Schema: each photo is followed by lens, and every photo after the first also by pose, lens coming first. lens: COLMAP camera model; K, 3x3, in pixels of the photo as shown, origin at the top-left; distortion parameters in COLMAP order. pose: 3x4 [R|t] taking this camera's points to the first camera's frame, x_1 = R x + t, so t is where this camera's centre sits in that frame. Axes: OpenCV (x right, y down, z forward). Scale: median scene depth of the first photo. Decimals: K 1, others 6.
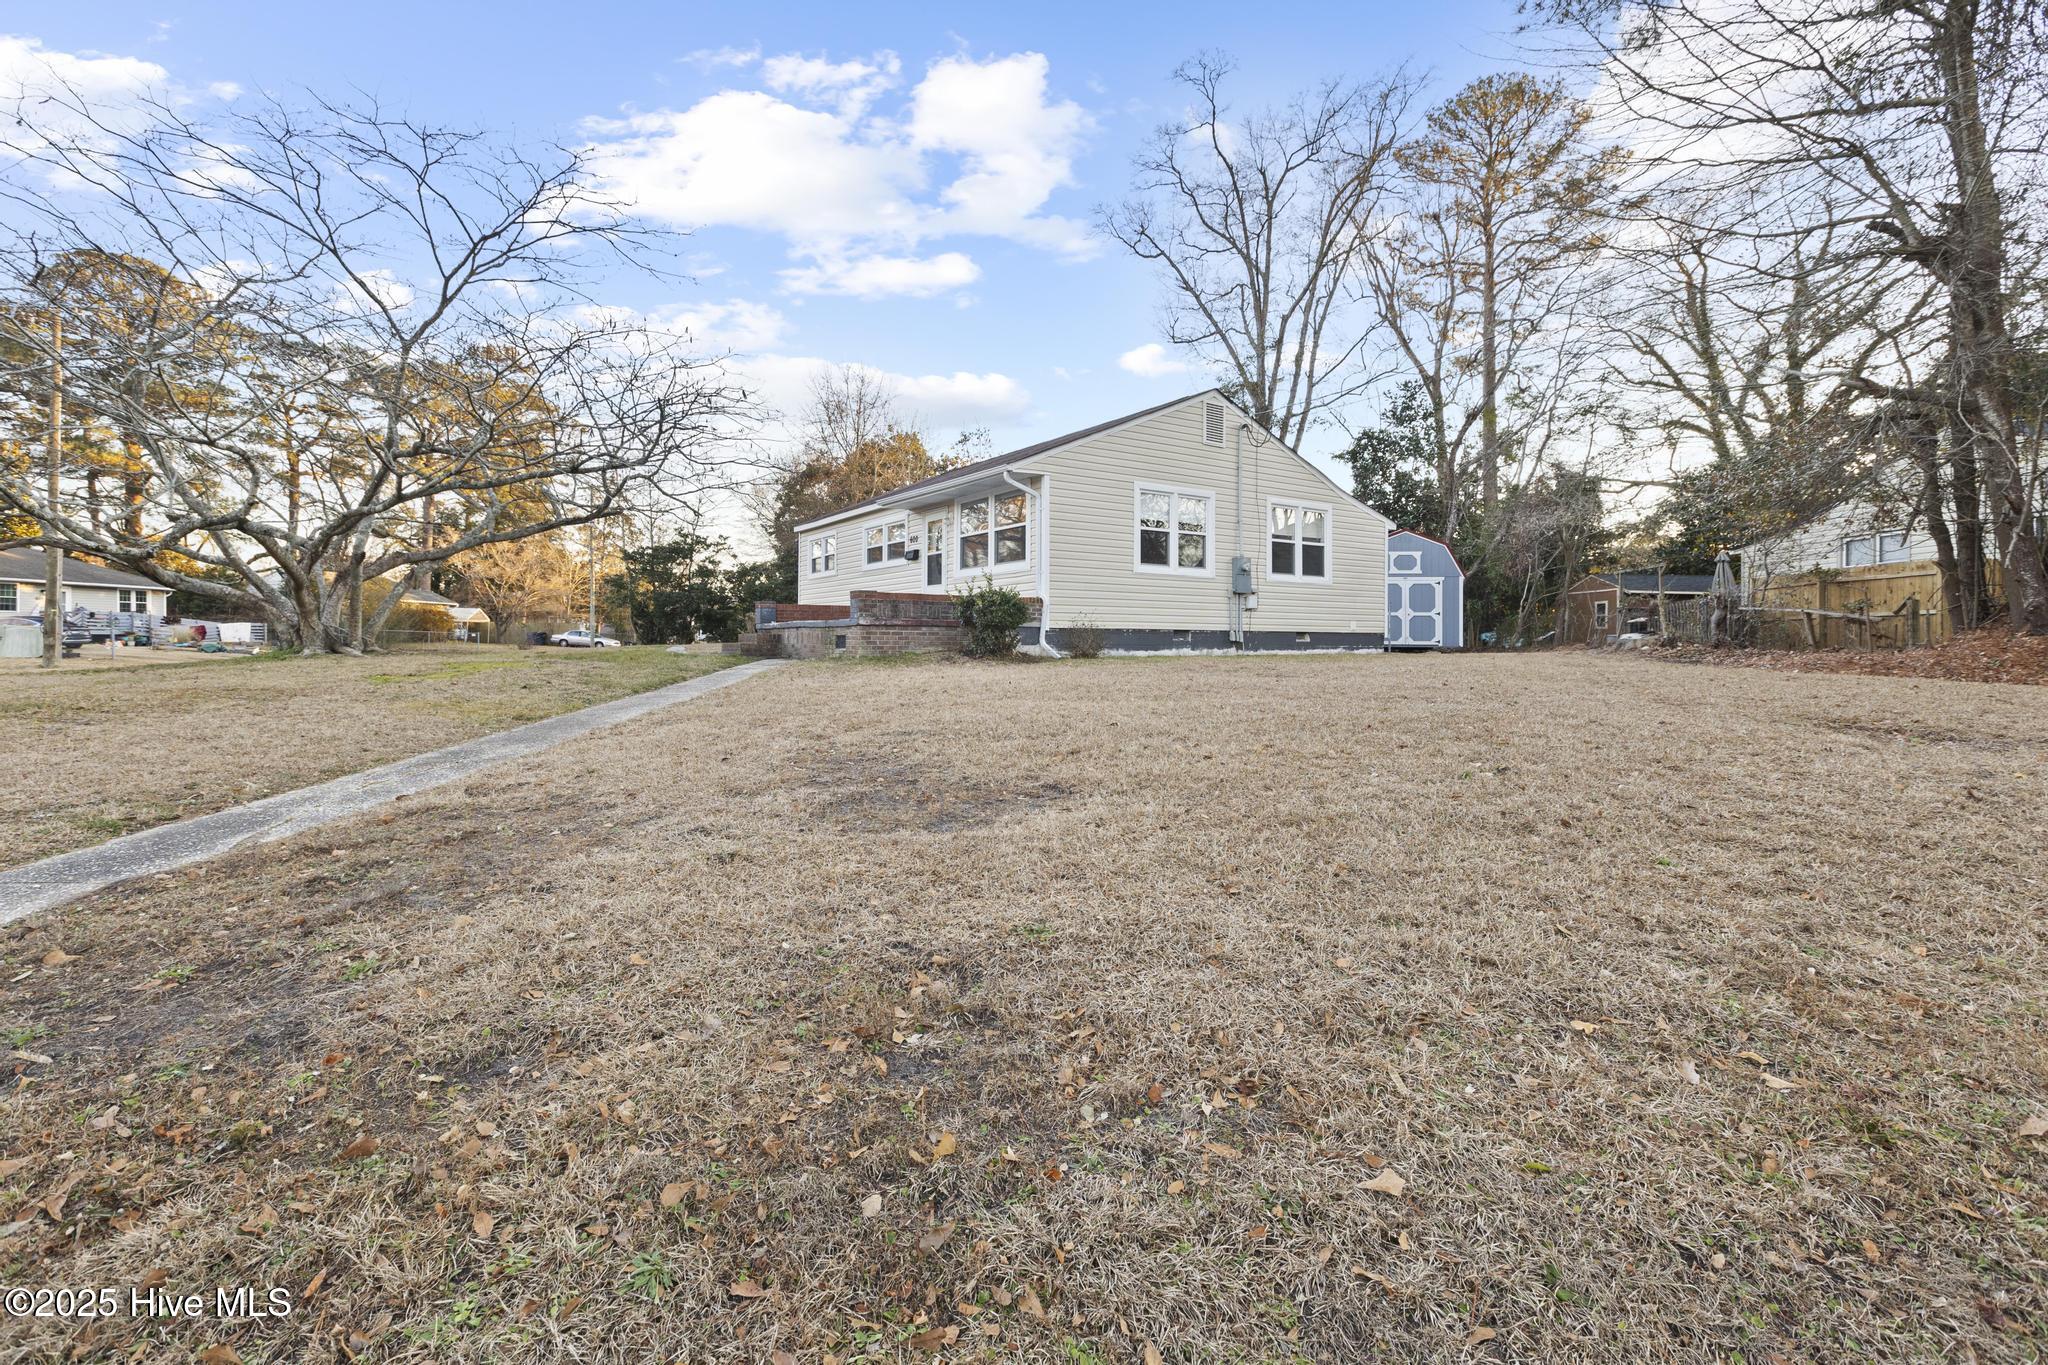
lens RADIAL K [[913.1, 0, 1018.7], [0, 913.1, 665.6], [0, 0, 1]] dist [-0.001101, -0.001810]
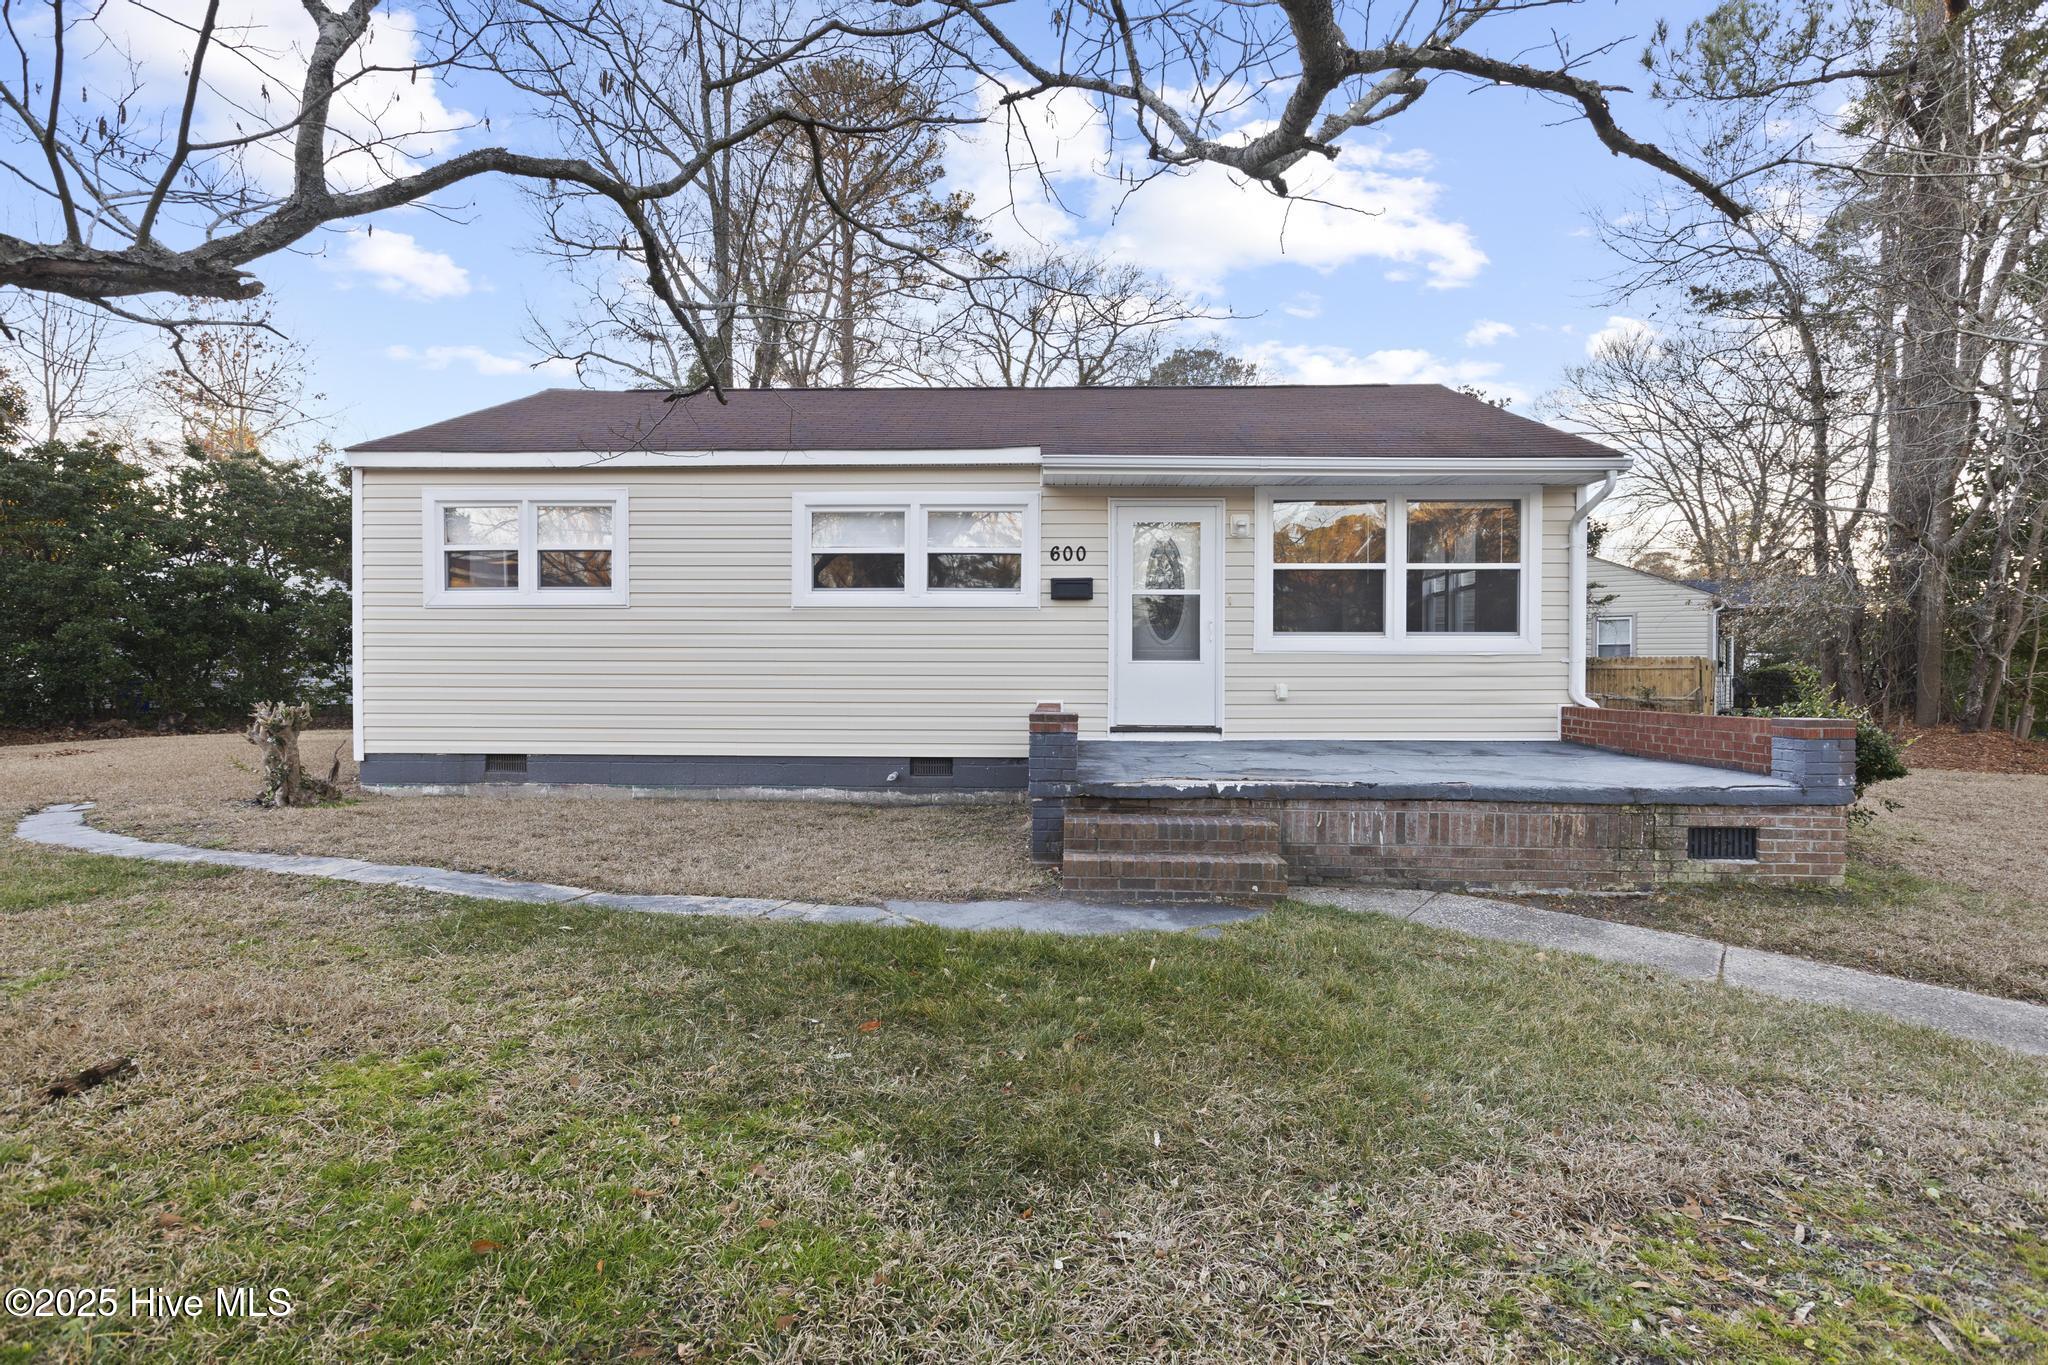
lens RADIAL K [[1031.8, 0, 1025.7], [0, 1031.8, 684.1], [0, 0, 1]] dist [0.000134, 0.000146]
pose [[0.573790, -0.009917, 0.818943, -0.507930], [0.021366, 0.999768, -0.002863, -0.068942], [-0.818724, 0.019140, 0.573868, 0.685985]]
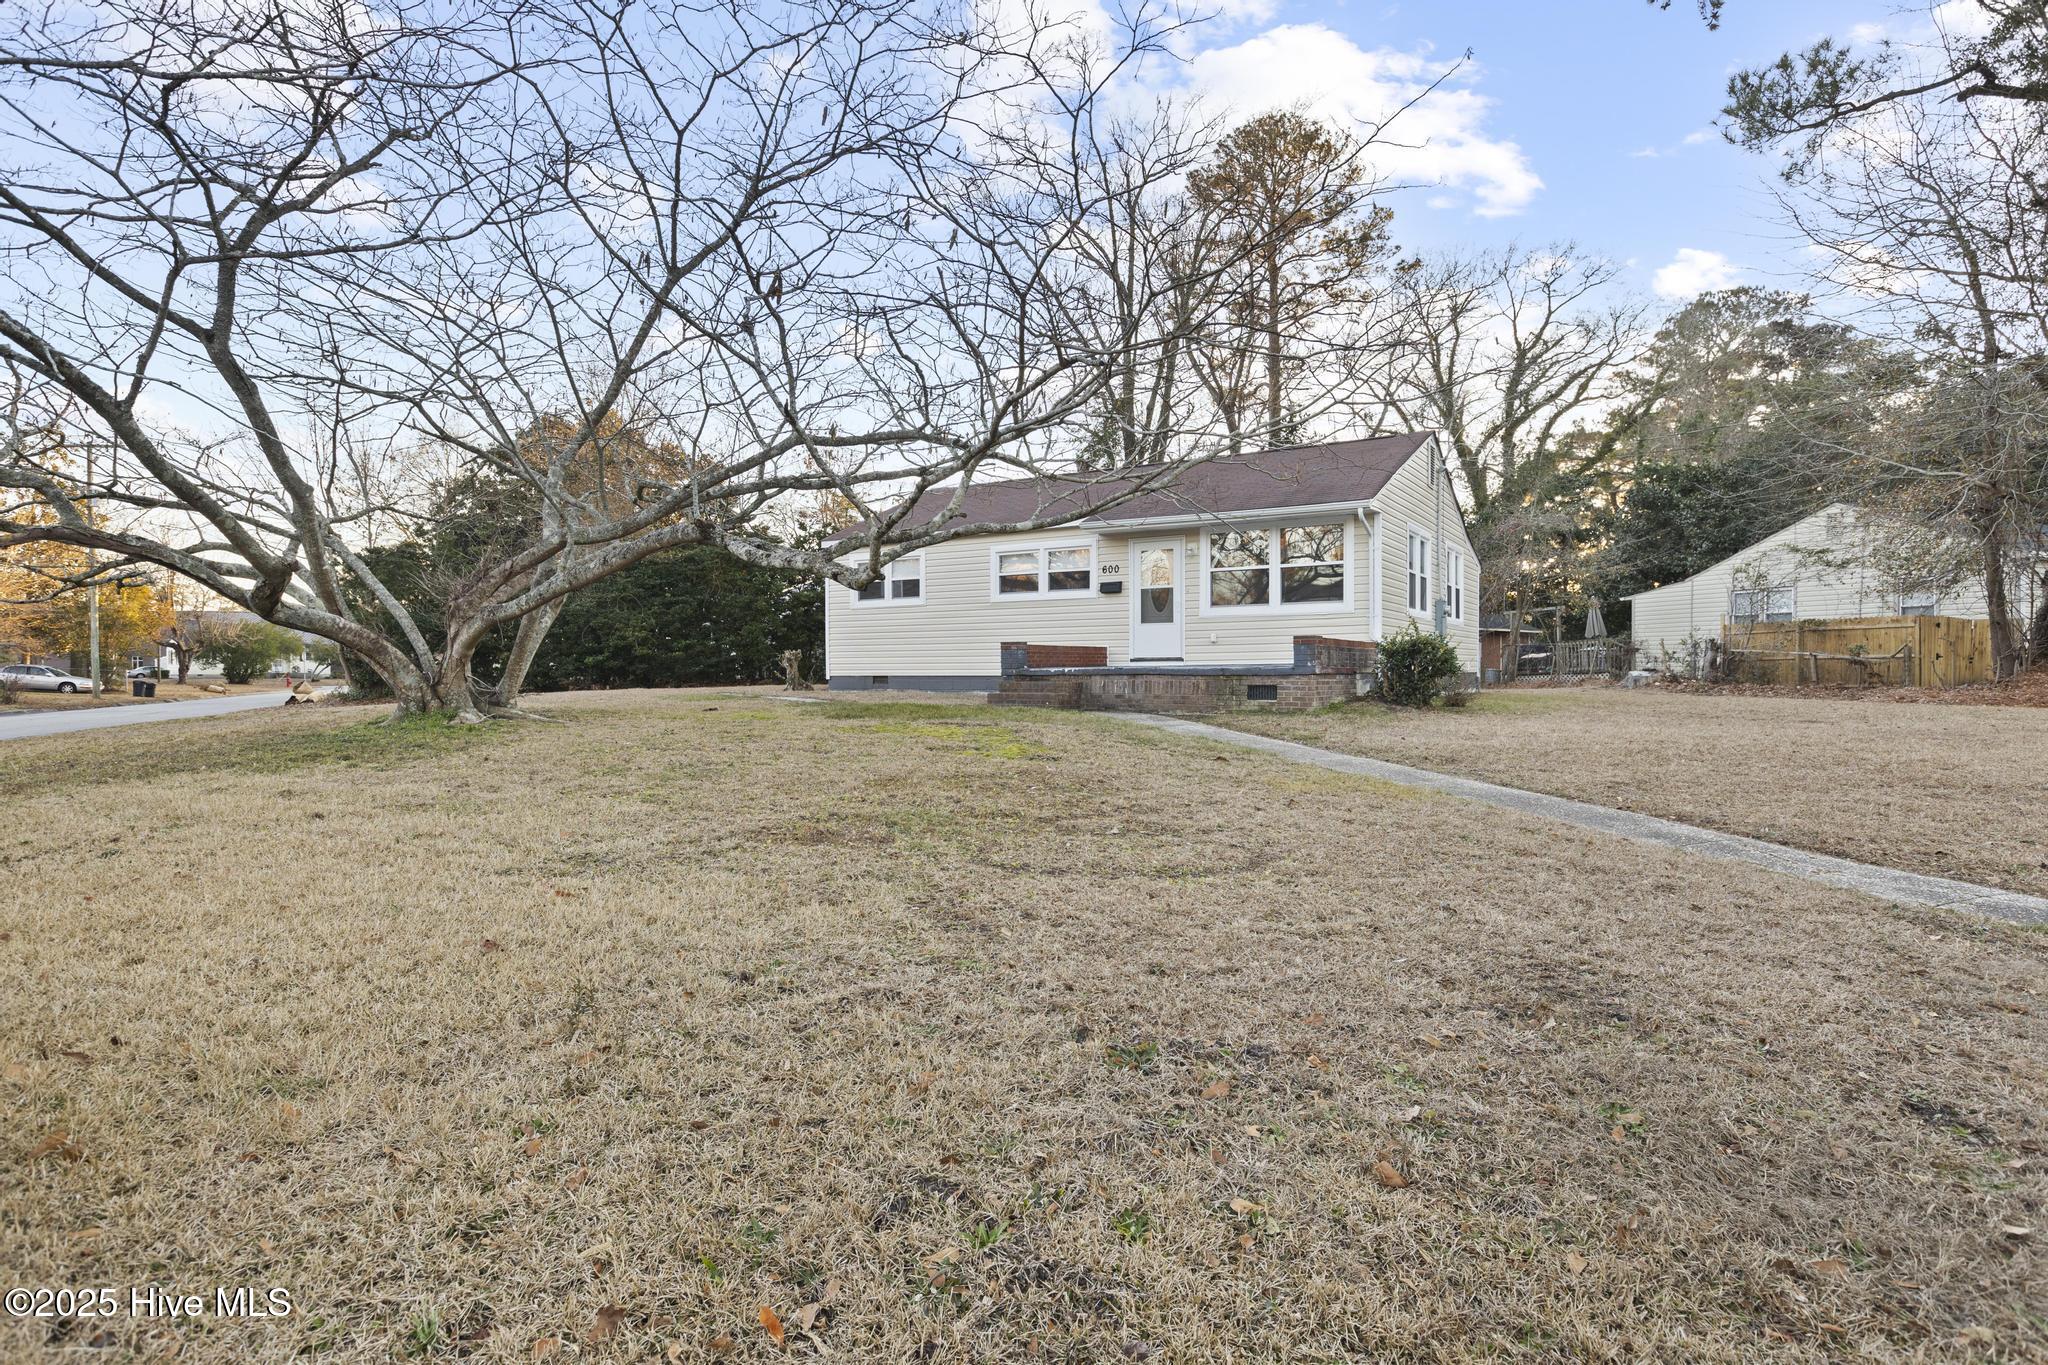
lens RADIAL K [[1087.1, 0, 1027.3], [0, 1087.1, 685.7], [0, 0, 1]] dist [-0.002865, -0.000298]
pose [[0.904291, -0.012675, 0.426728, -0.588554], [0.019532, 0.999741, -0.011695, -0.016698], [-0.426469, 0.018910, 0.904304, 0.100968]]
